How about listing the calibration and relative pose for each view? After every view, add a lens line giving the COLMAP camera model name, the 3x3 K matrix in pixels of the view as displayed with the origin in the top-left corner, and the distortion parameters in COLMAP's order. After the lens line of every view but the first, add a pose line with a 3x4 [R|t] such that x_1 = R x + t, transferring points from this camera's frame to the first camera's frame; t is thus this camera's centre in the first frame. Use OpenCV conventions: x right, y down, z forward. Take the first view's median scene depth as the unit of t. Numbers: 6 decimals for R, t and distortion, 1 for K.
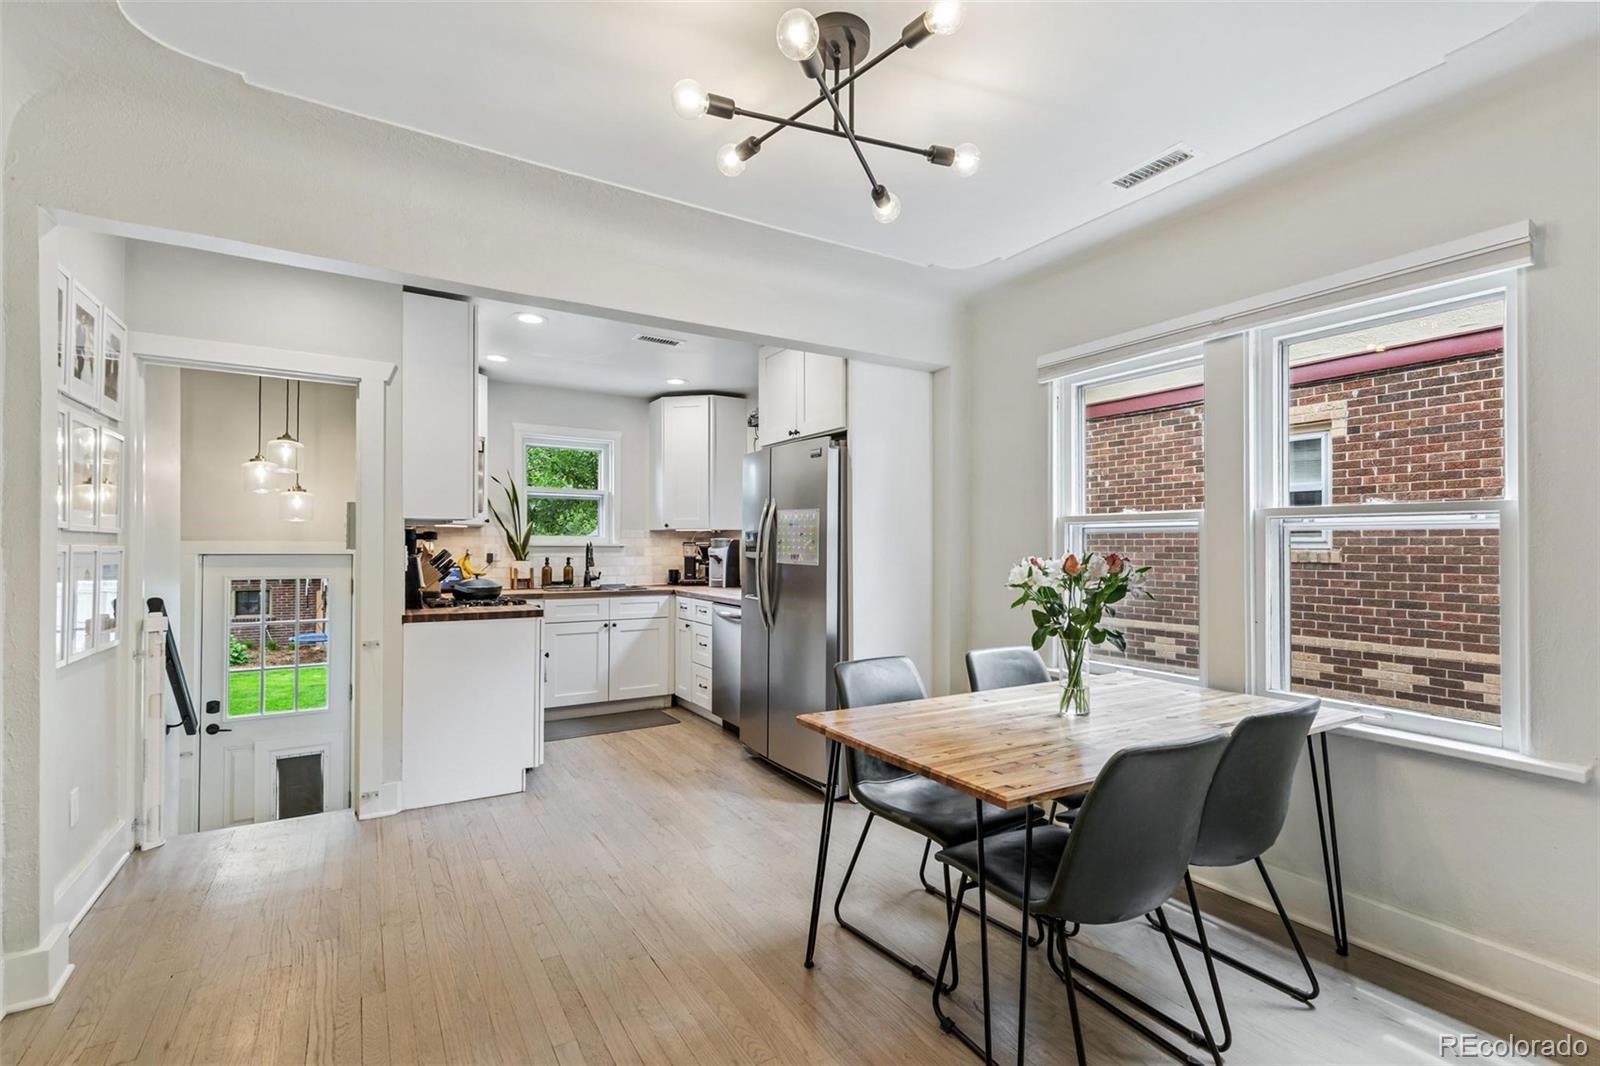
lens RADIAL K [[773.4, 0, 802.4], [0, 773.4, 541.8], [0, 0, 1]] dist [0.004431, 0.002322]
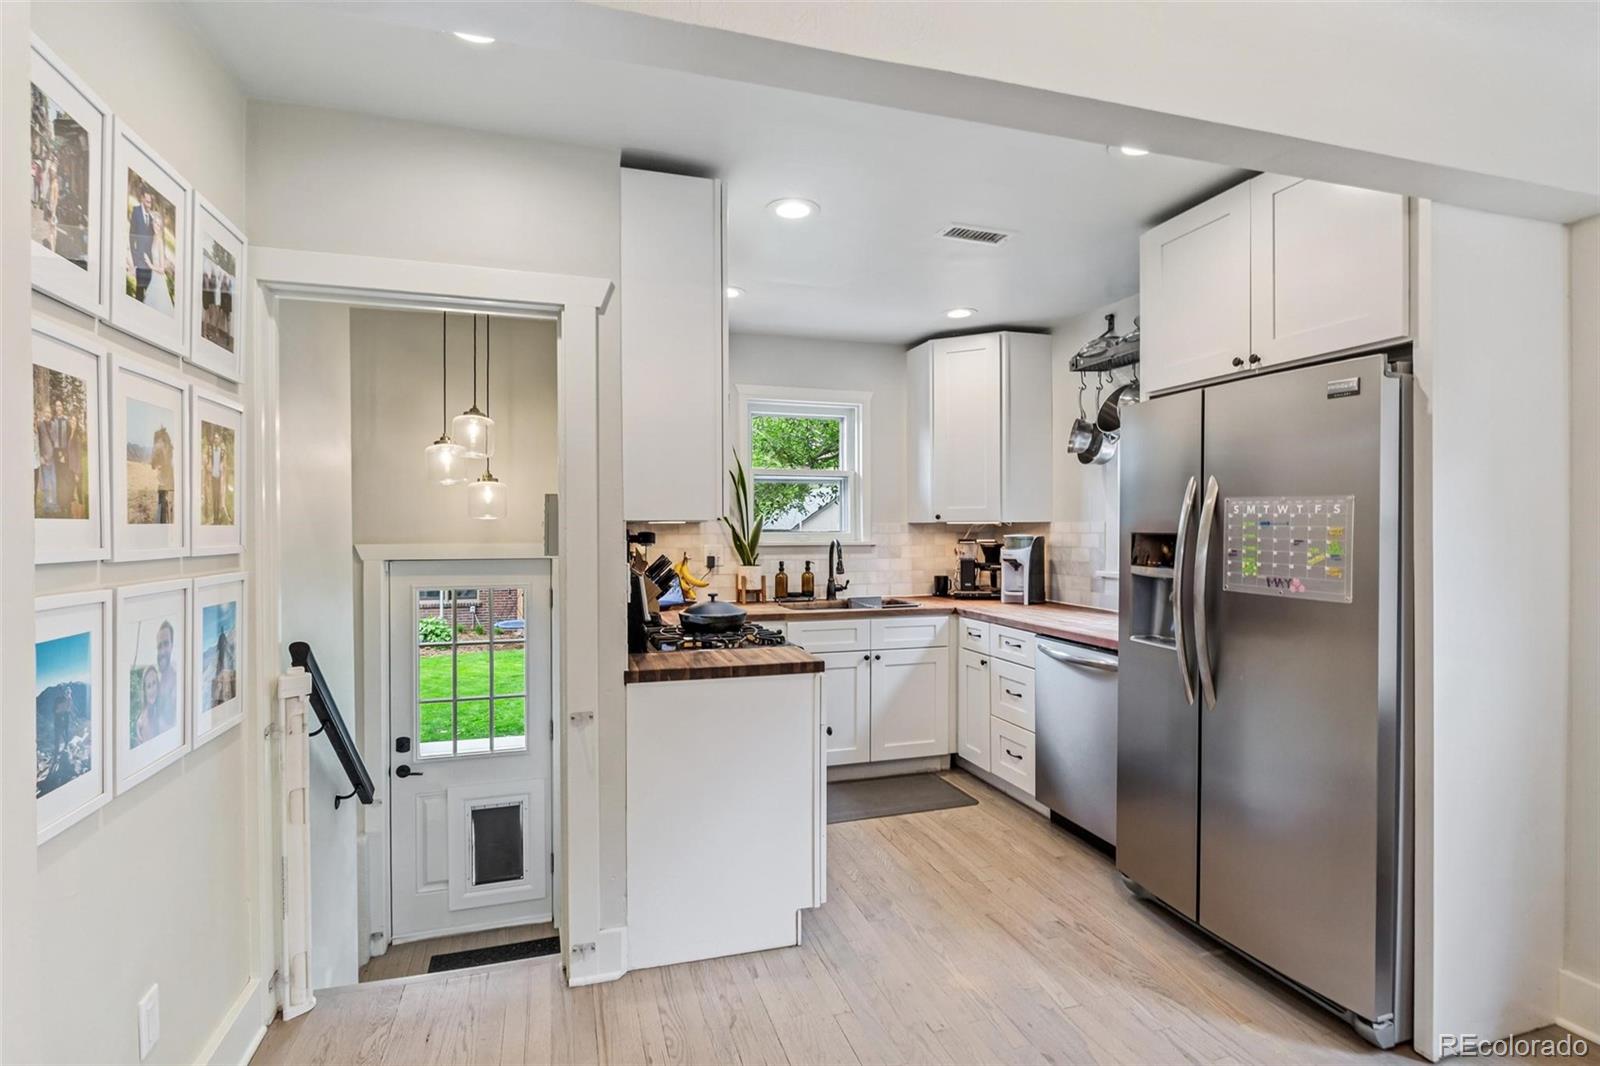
lens RADIAL K [[773.4, 0, 765.7], [0, 773.4, 532.2], [0, 0, 1]] dist [0.004431, 0.002322]
pose [[0.968054, -0.004765, -0.250695, -0.189319], [0.008249, 0.999883, 0.012847, -0.022156], [0.250604, -0.014505, 0.967981, 0.319714]]
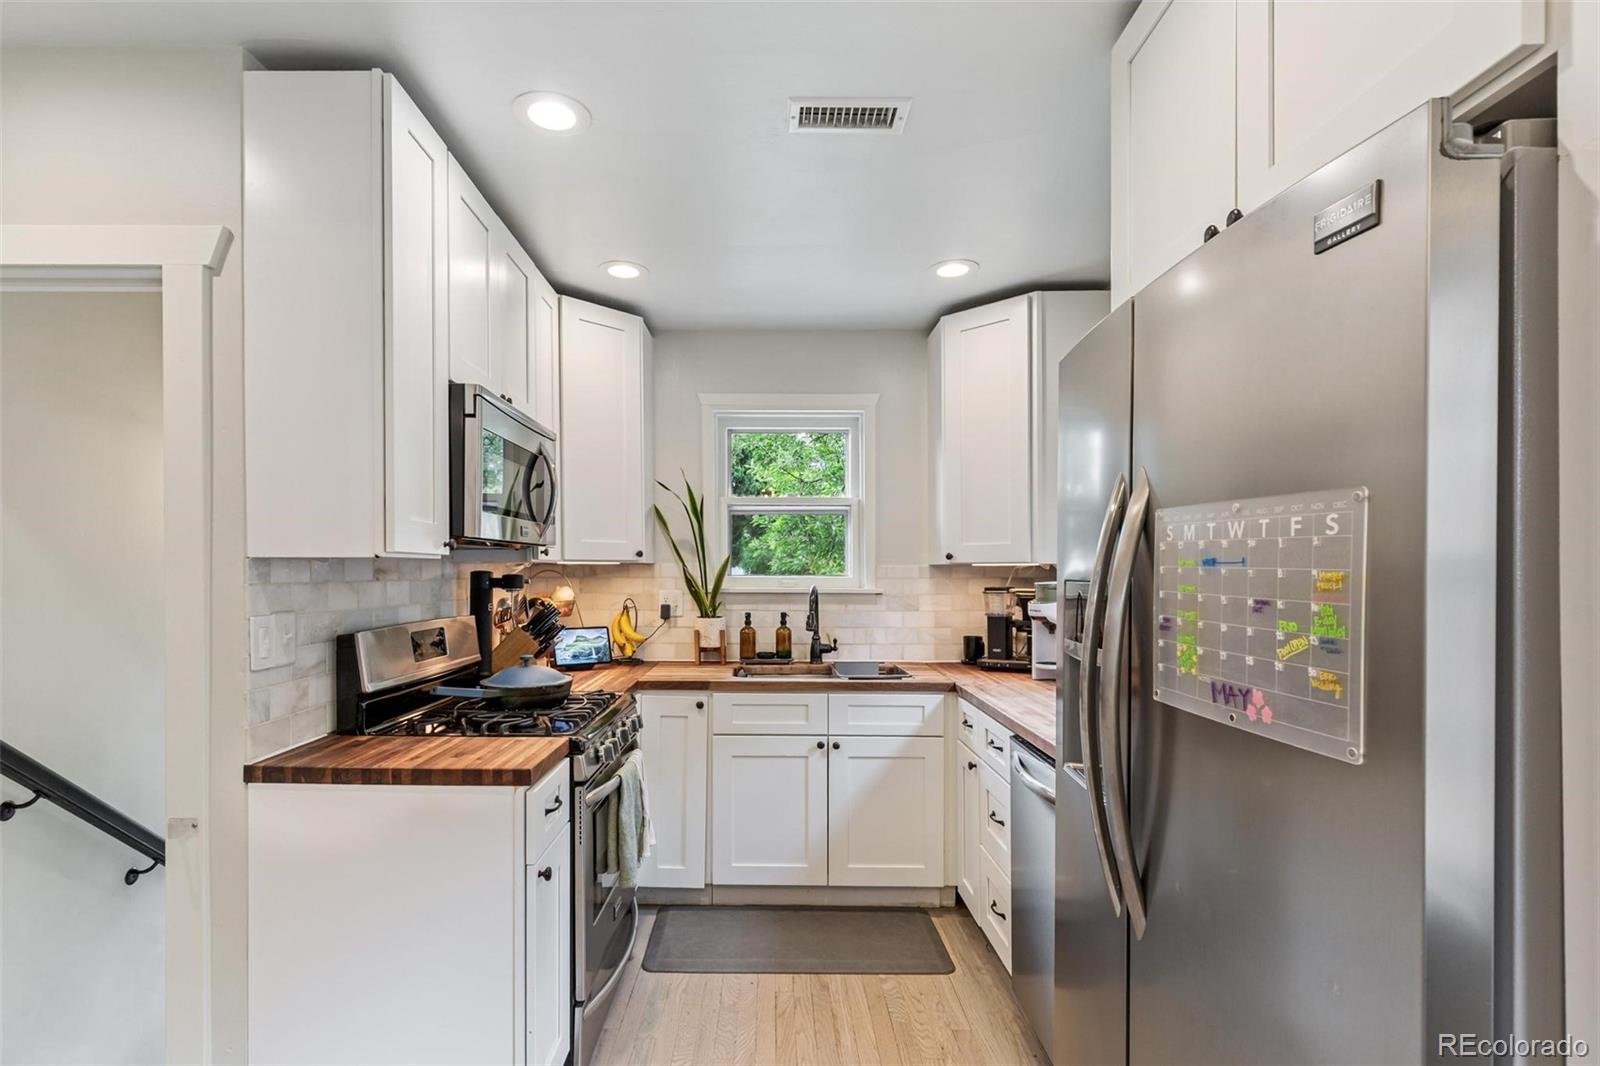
lens RADIAL K [[773.4, 0, 748.8], [0, 773.4, 570.3], [0, 0, 1]] dist [0.004431, 0.002322]
pose [[0.841638, -0.002940, -0.540034, -0.005026], [0.005604, 0.999979, 0.003290, -0.017990], [0.540013, -0.005796, 0.841637, 0.603381]]
